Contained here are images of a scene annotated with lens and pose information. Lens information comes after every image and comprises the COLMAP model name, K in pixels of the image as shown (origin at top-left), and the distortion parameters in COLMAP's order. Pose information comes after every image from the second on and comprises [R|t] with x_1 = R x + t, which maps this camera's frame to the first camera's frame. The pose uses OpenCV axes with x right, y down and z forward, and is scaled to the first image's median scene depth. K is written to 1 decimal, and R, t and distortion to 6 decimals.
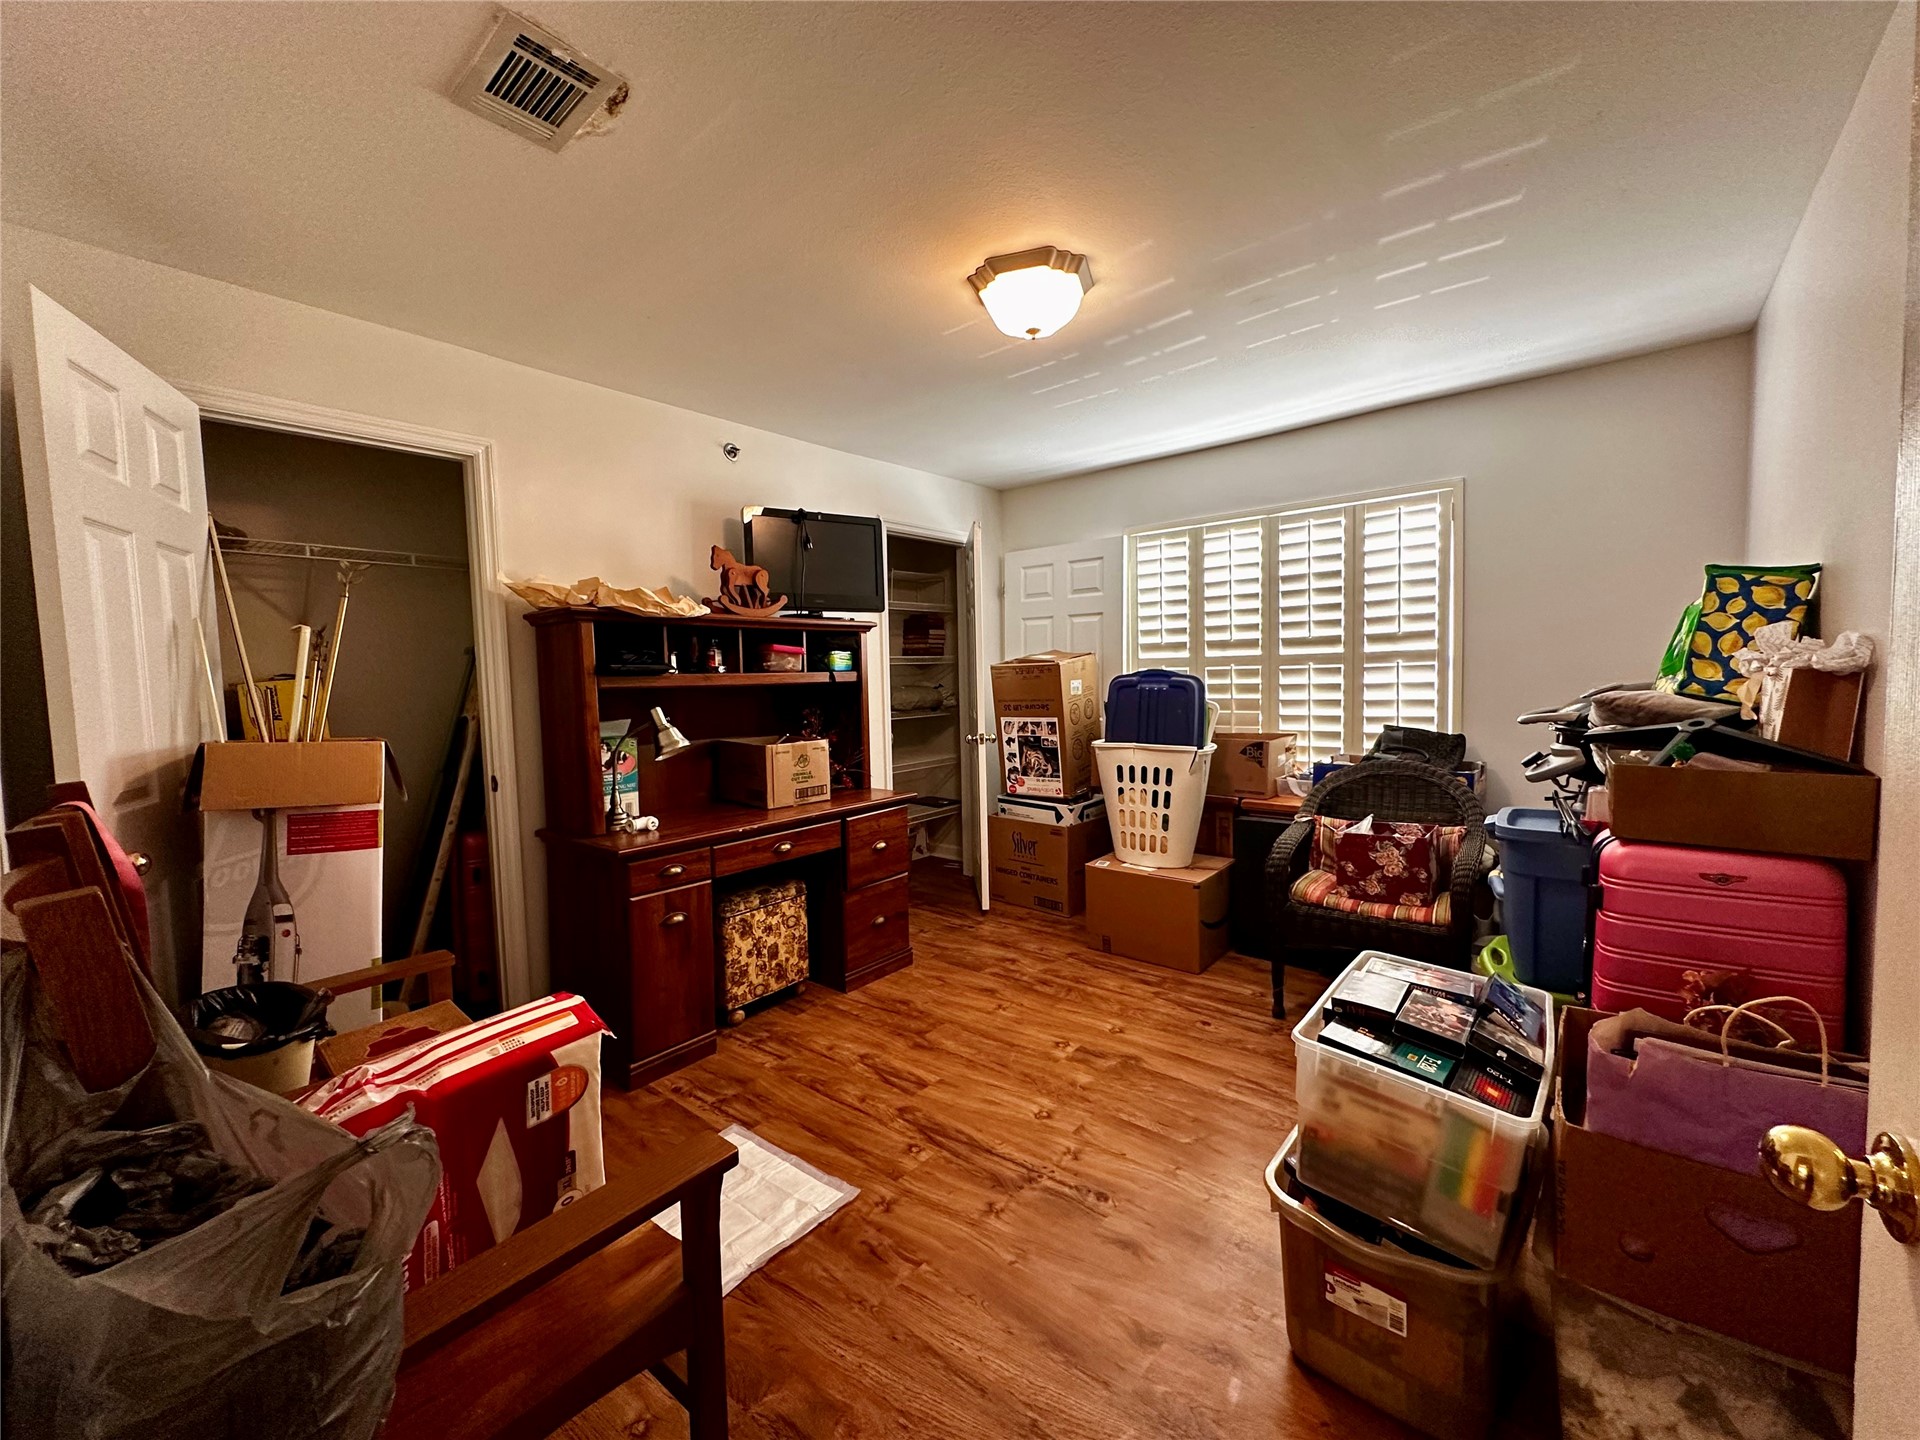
lens RADIAL K [[768.2, 0, 959.9], [0, 768.2, 717.4], [0, 0, 1]] dist [0.000565, -0.000157]
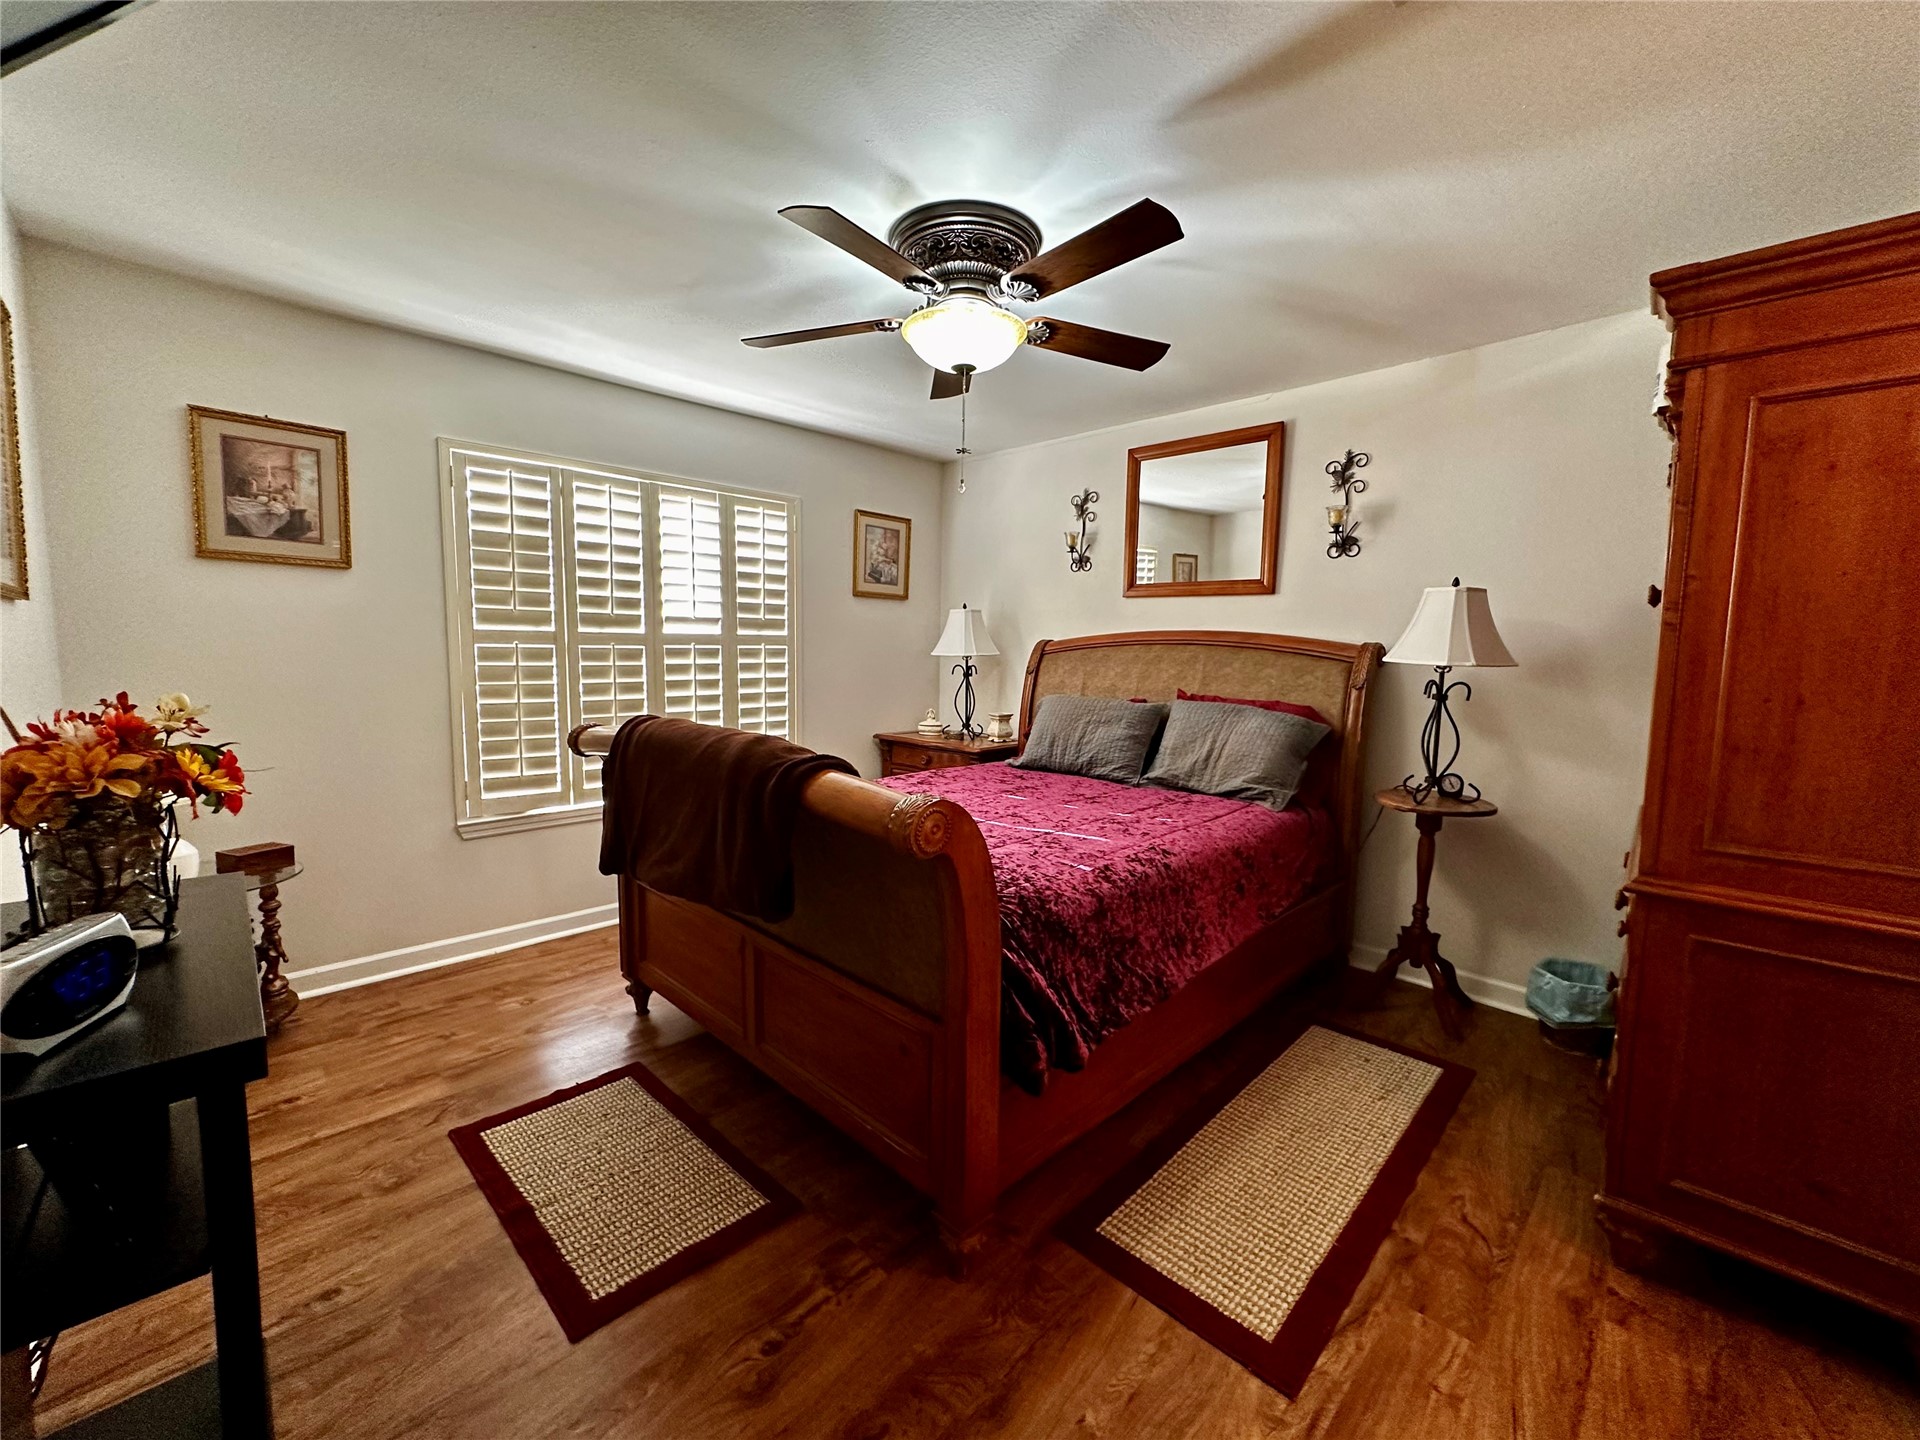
lens RADIAL K [[768.2, 0, 959.9], [0, 768.2, 717.4], [0, 0, 1]] dist [0.000565, -0.000157]
pose [[0.077878, -0.079373, 0.993798, -0.558758], [0.047011, 0.996009, 0.075866, -0.035544], [-0.995854, 0.040811, 0.081298, 0.614915]]
